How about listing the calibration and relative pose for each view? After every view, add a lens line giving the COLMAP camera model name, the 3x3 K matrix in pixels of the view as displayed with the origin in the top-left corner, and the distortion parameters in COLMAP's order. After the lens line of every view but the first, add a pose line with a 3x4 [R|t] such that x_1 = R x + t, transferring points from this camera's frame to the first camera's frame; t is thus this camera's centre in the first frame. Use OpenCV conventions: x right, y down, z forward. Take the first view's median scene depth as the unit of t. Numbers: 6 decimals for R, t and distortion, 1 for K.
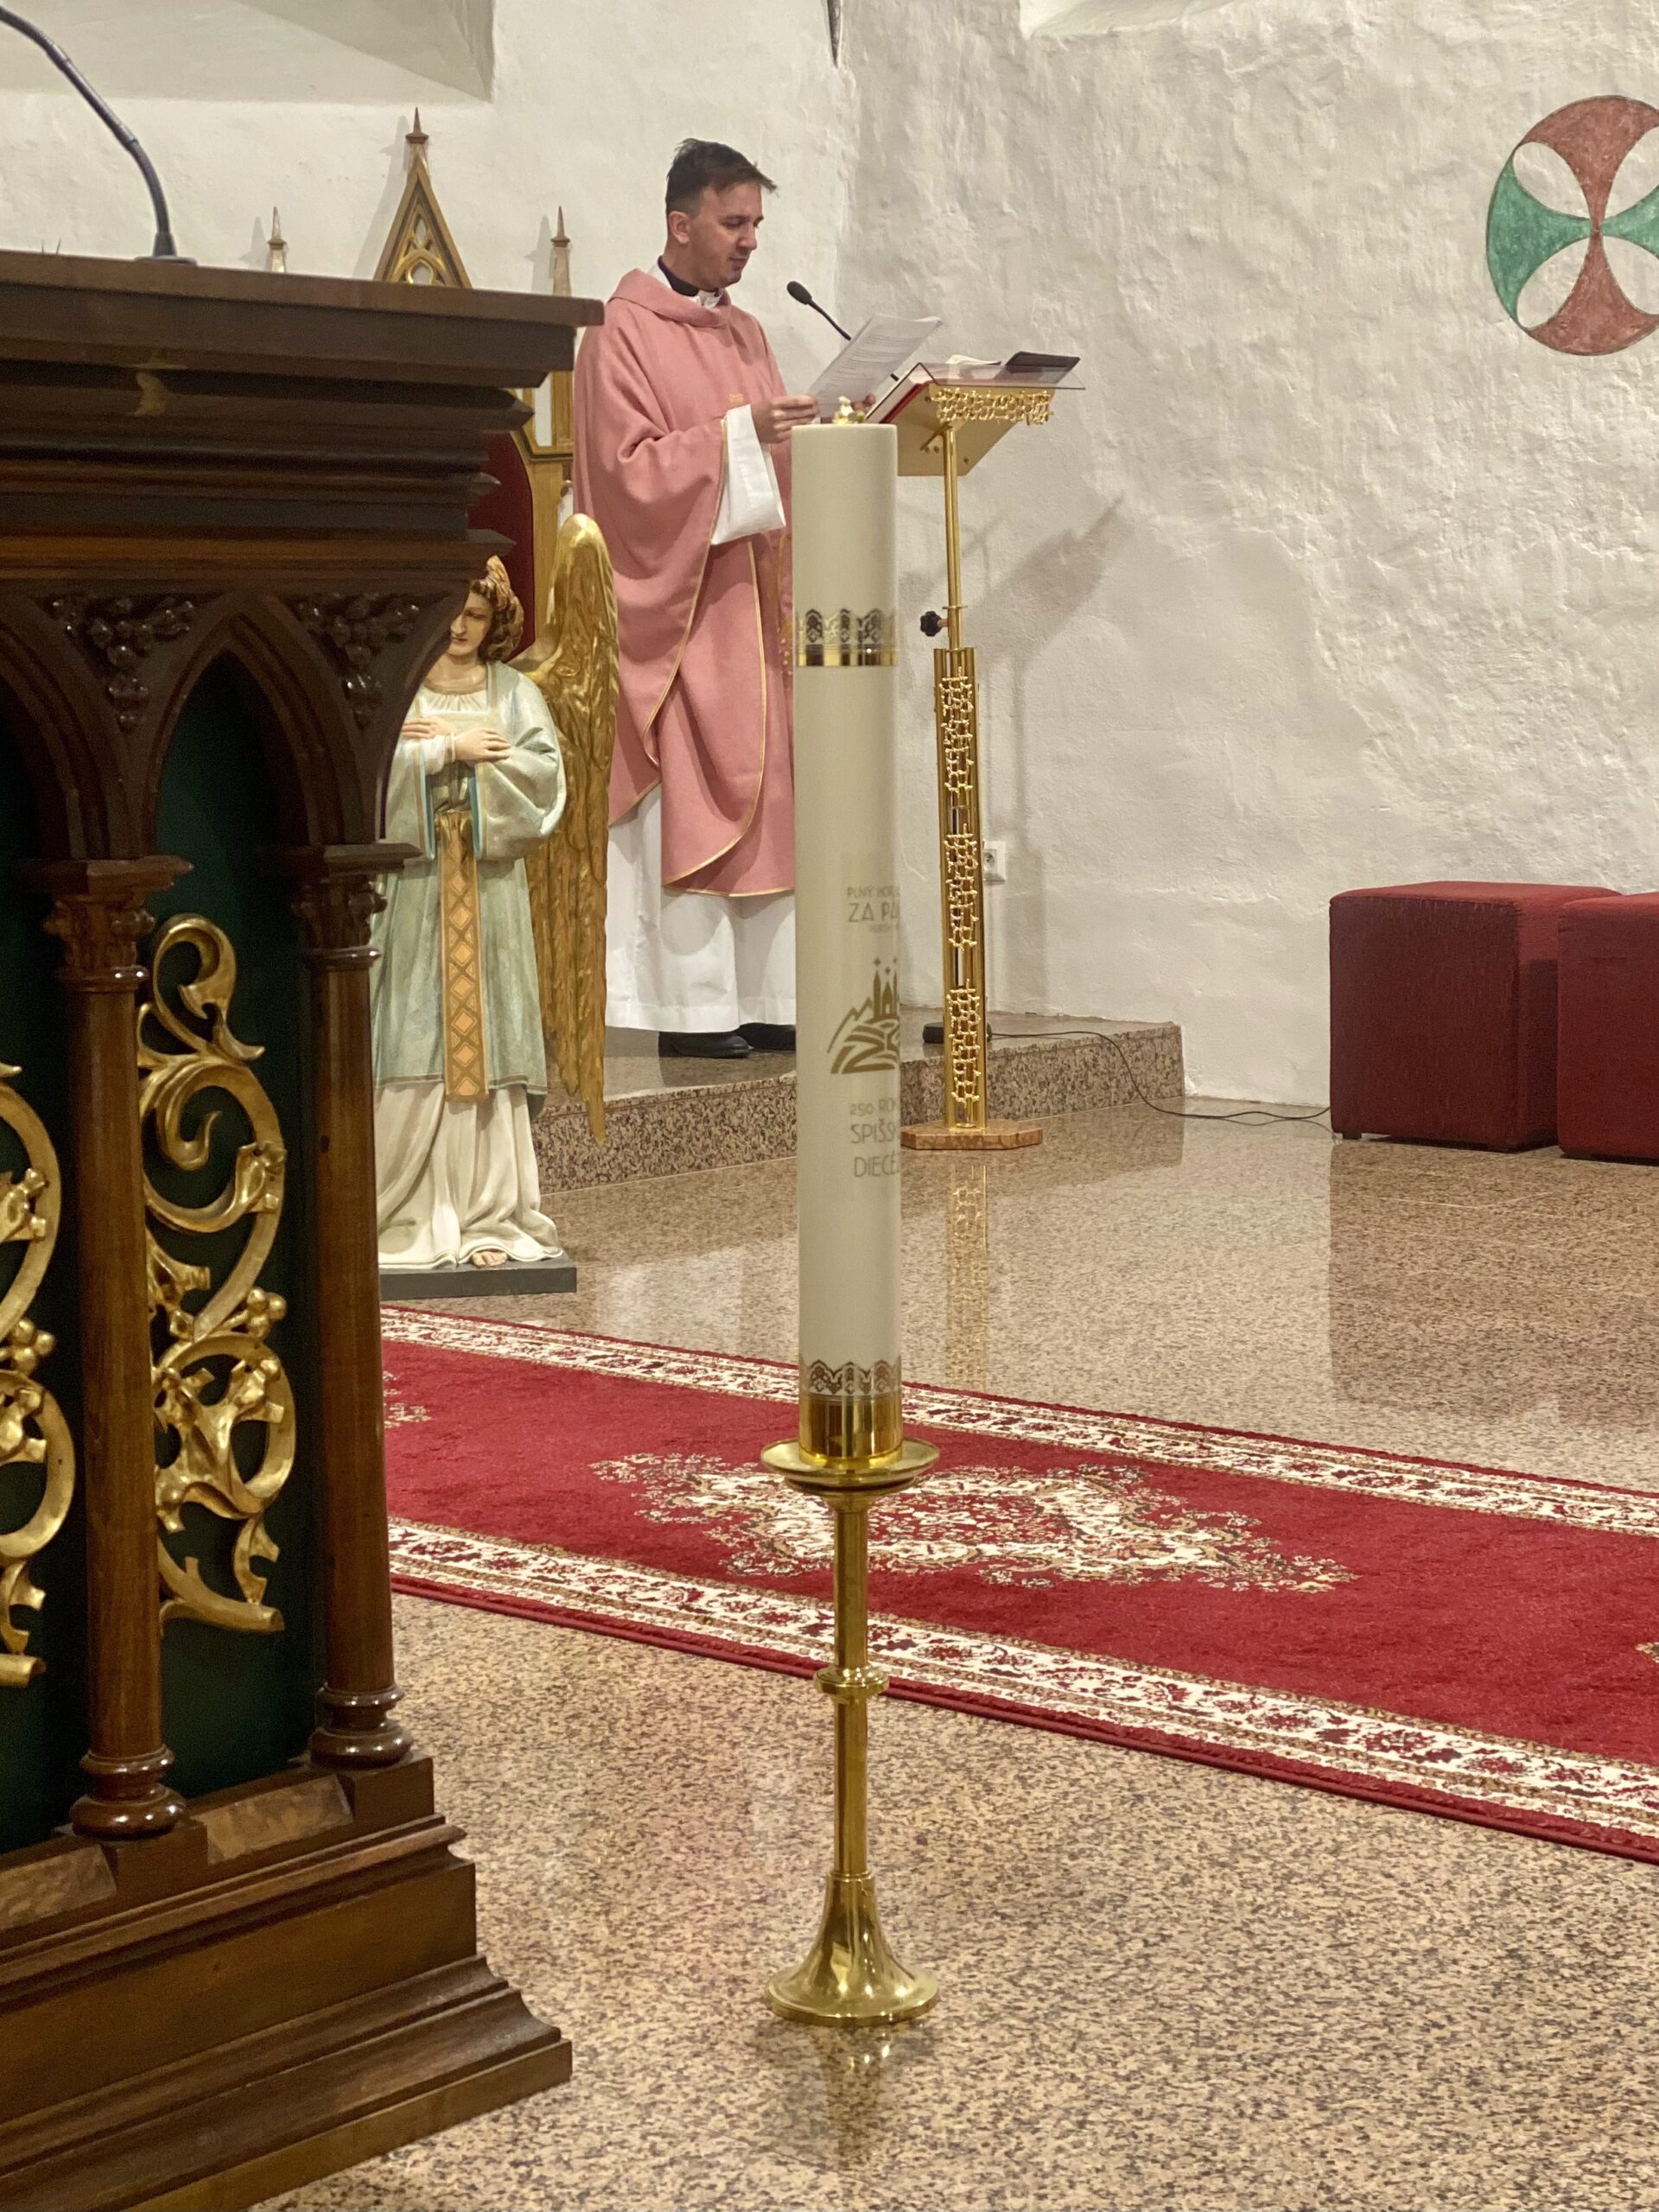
lens RADIAL K [[4031.1, 0, 830.4], [0, 4031.1, 1116.7], [0, 0, 1]] dist [0.148347, 0.000000]
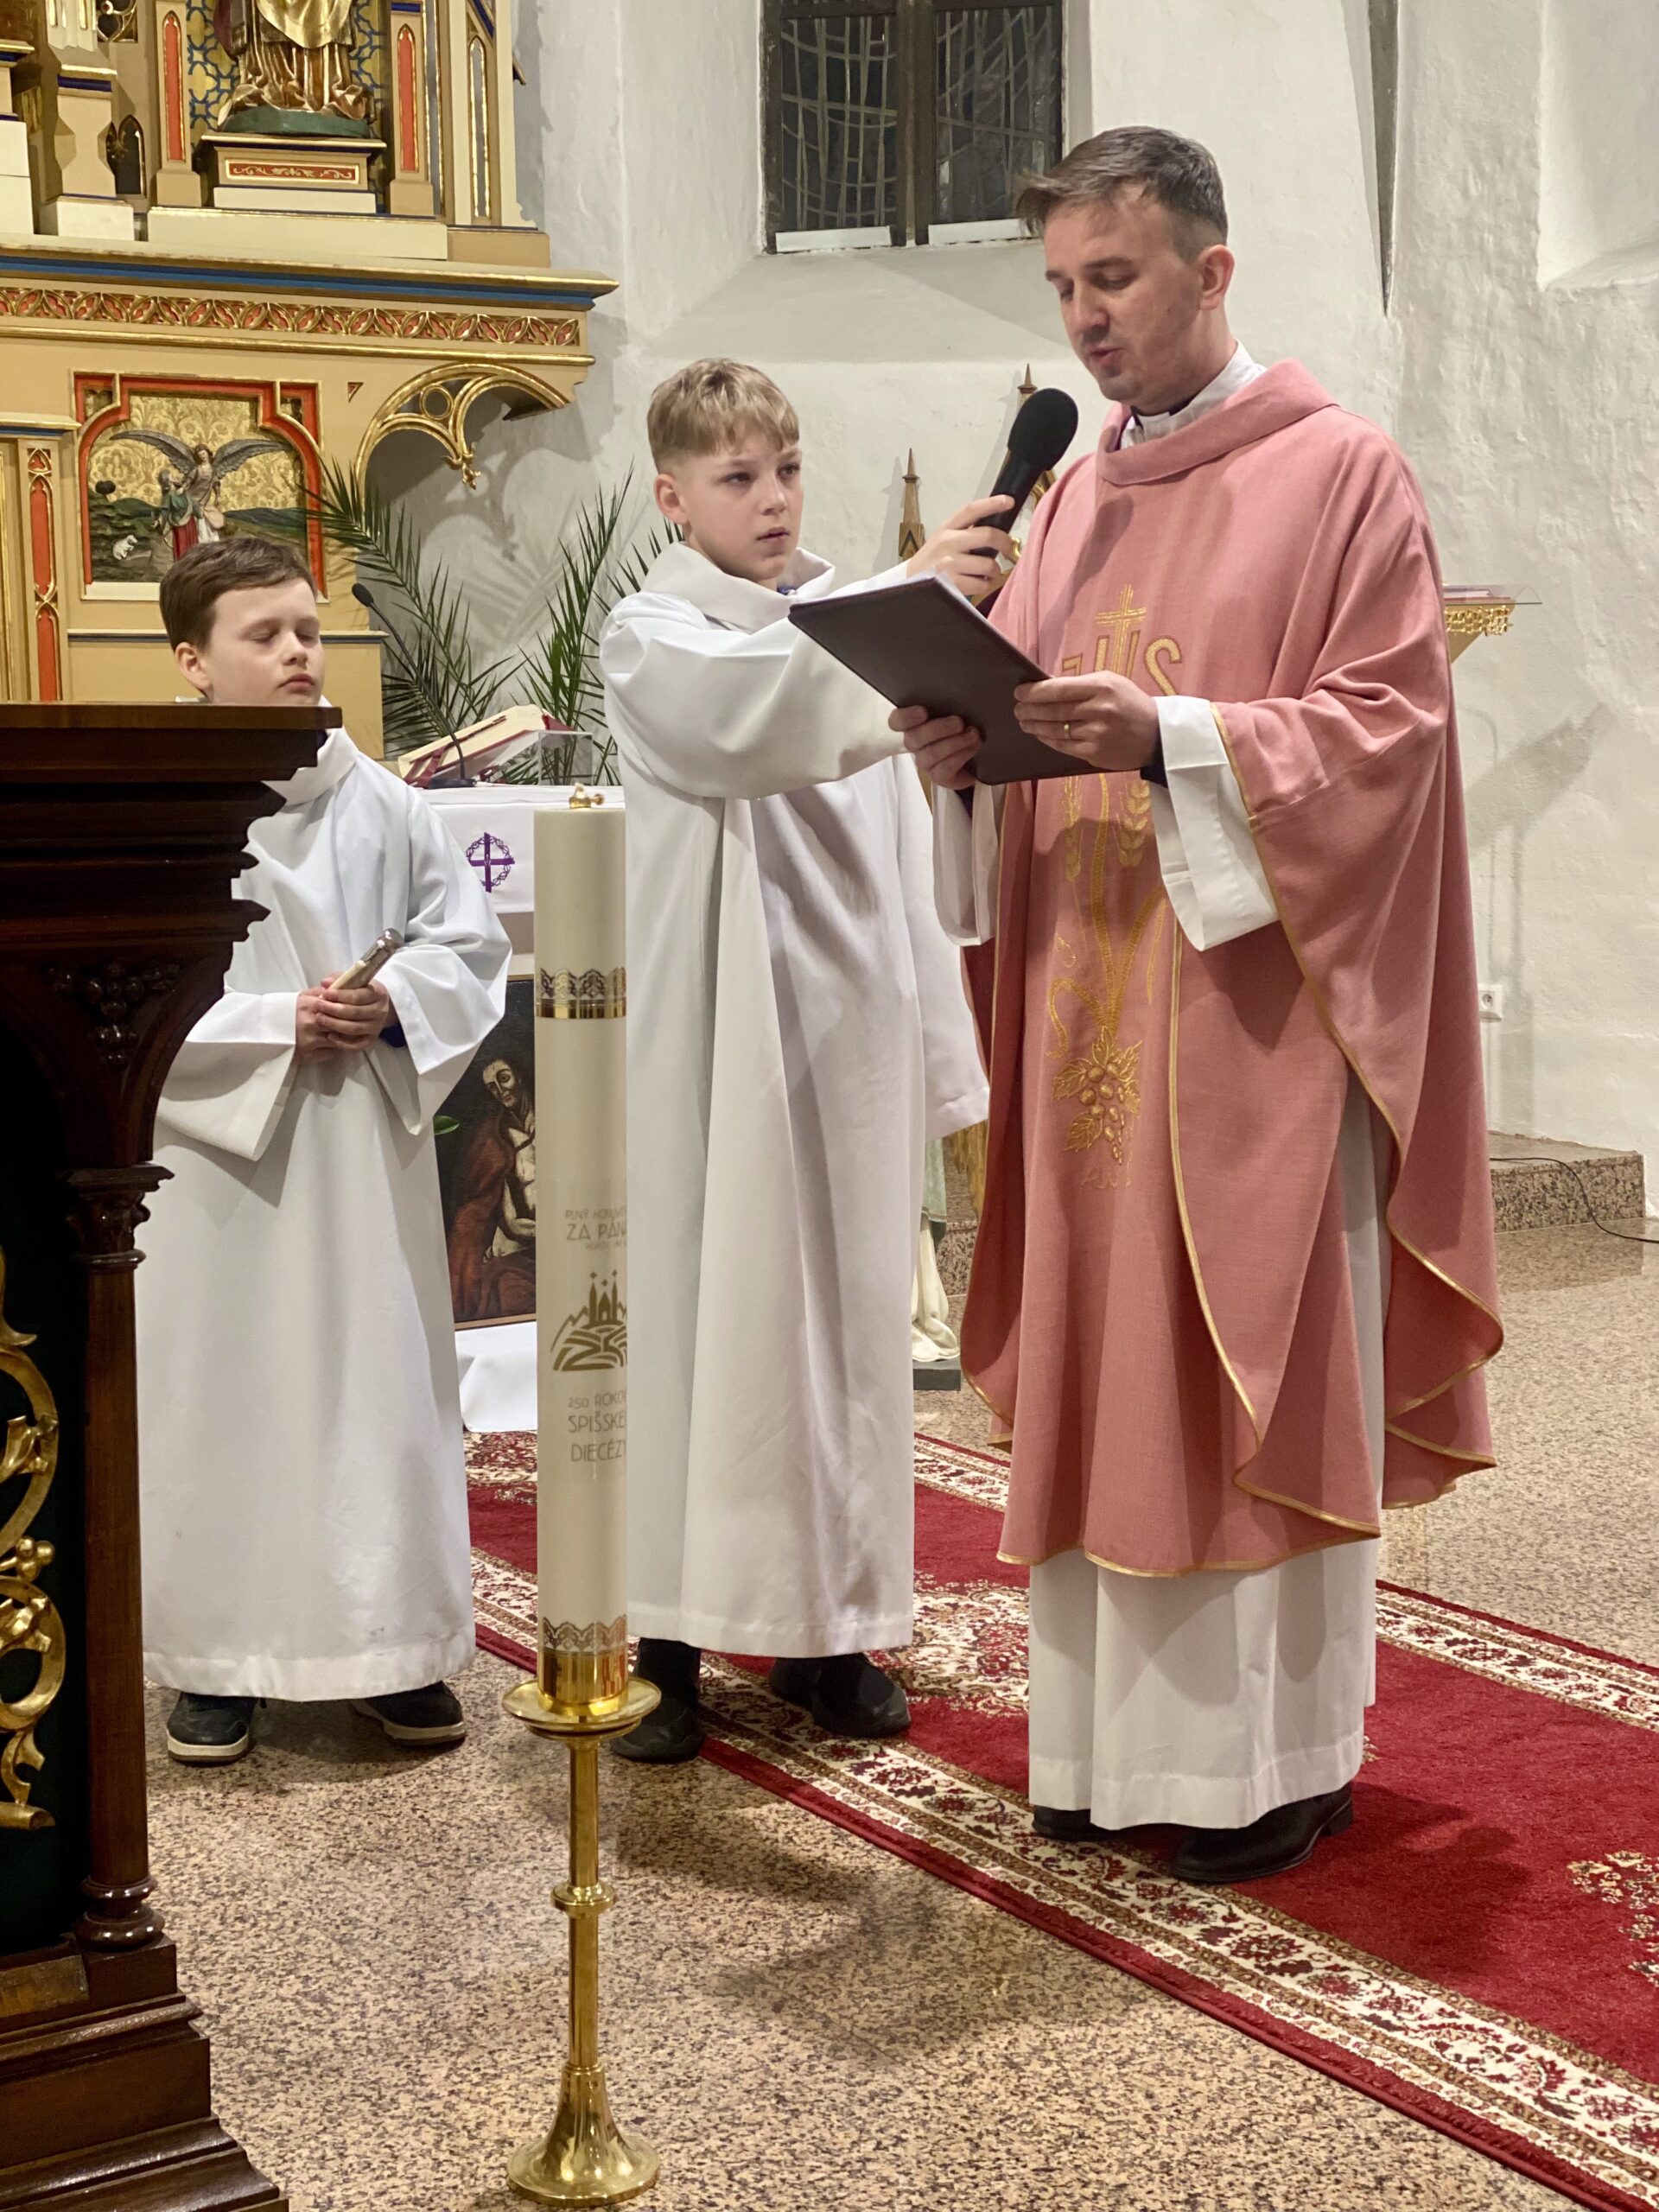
lens RADIAL K [[3306.4, 0, 826.3], [0, 3306.4, 1093.6], [0, 0, 1]] dist [0.105823, 0.000000]
pose [[0.964385, 0.040872, -0.261324, 0.292778], [-0.041639, 0.999129, 0.002601, -0.087562], [0.261203, 0.008373, 0.965248, 0.106531]]
